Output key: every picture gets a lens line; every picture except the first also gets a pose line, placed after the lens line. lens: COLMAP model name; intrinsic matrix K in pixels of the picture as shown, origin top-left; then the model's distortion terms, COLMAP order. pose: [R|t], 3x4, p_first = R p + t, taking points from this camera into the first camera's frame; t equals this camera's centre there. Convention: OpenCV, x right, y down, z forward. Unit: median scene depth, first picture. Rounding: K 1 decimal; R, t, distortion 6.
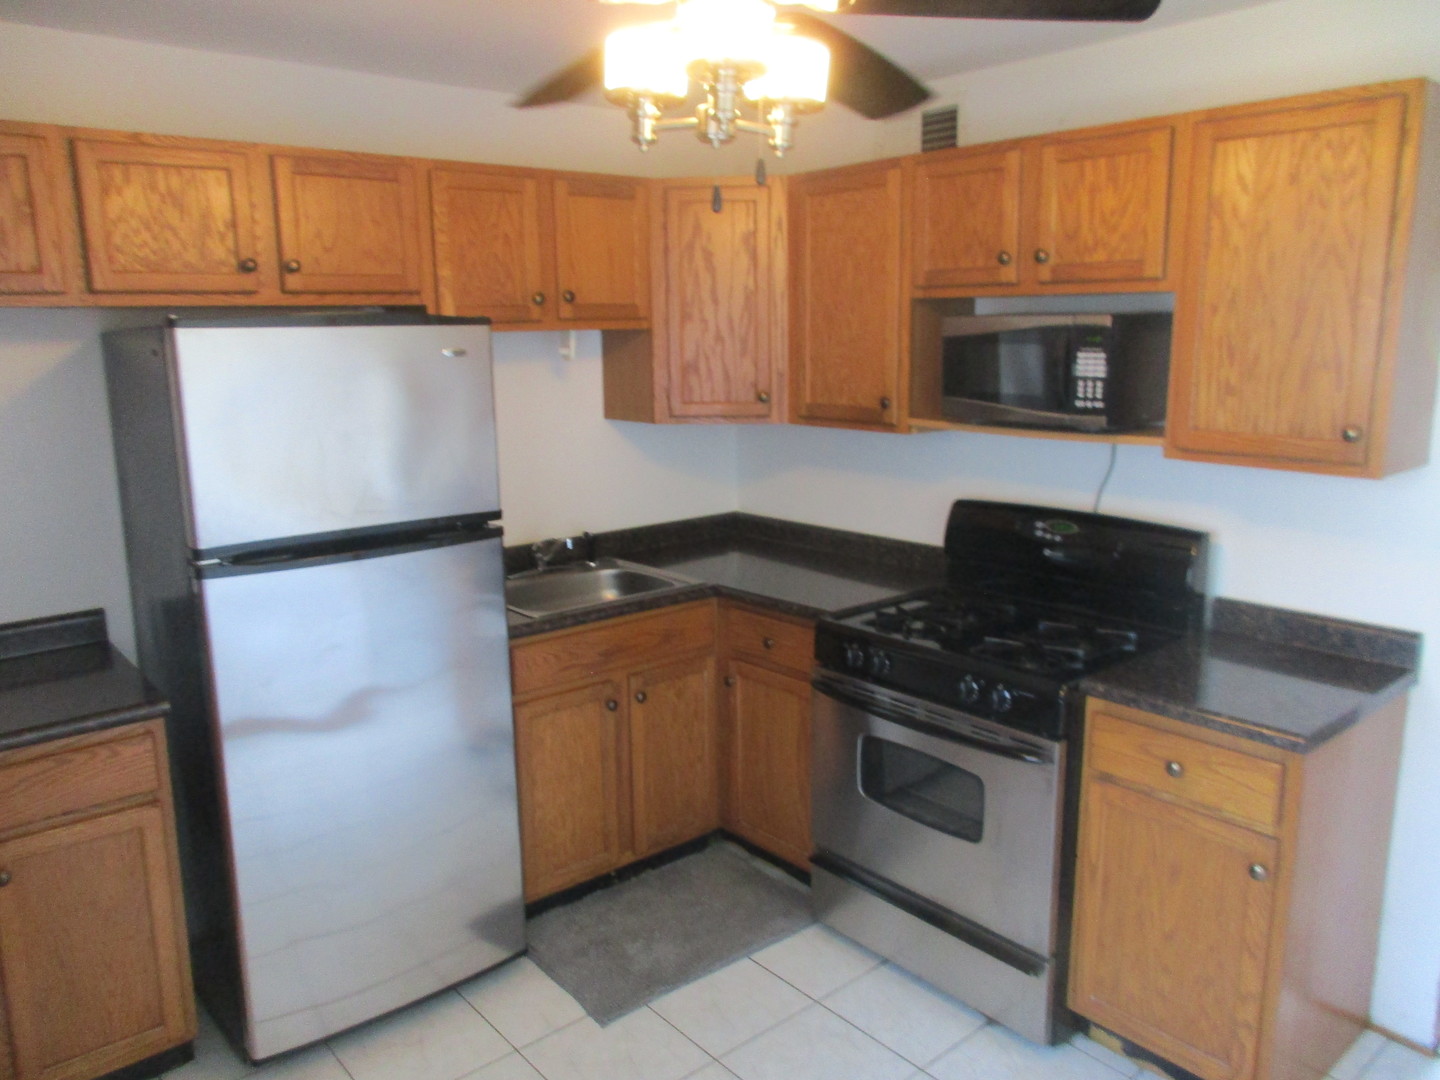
lens RADIAL K [[1060.7, 0, 725.4], [0, 1060.7, 530.3], [0, 0, 1]] dist [-0.008371, 0.000349]
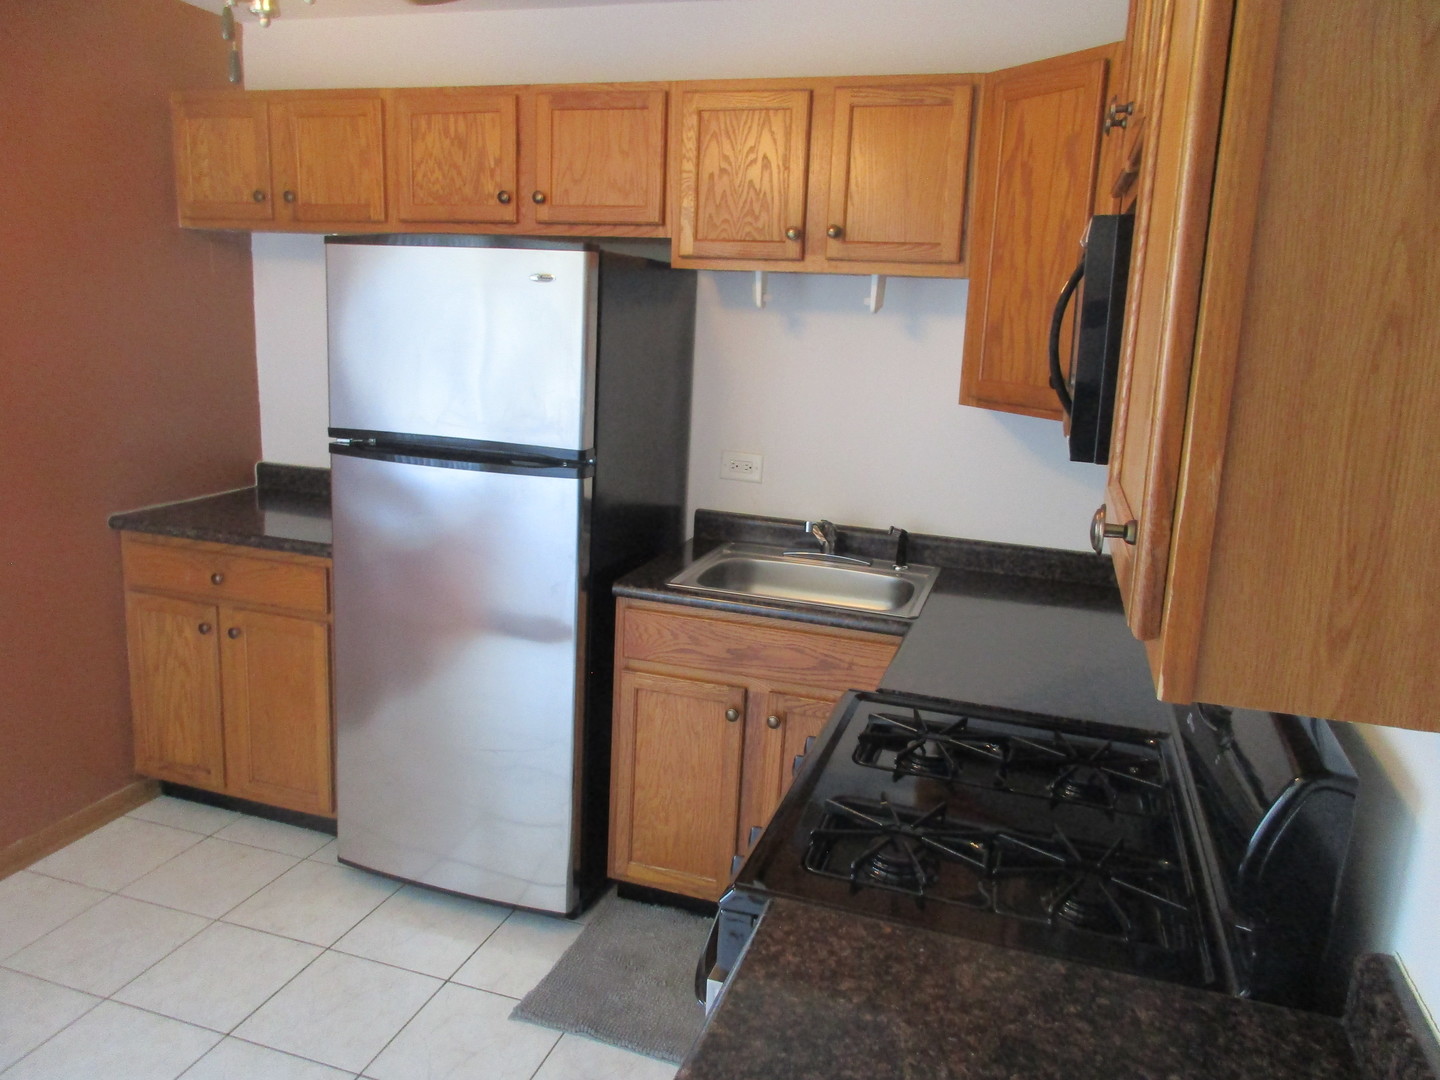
lens RADIAL K [[1060.7, 0, 725.4], [0, 1060.7, 530.3], [0, 0, 1]] dist [-0.008371, 0.000349]
pose [[0.524030, 0.214844, -0.824157, 0.660617], [-0.209263, 0.970477, 0.119929, -0.092597], [0.825592, 0.109619, 0.553518, 0.610232]]
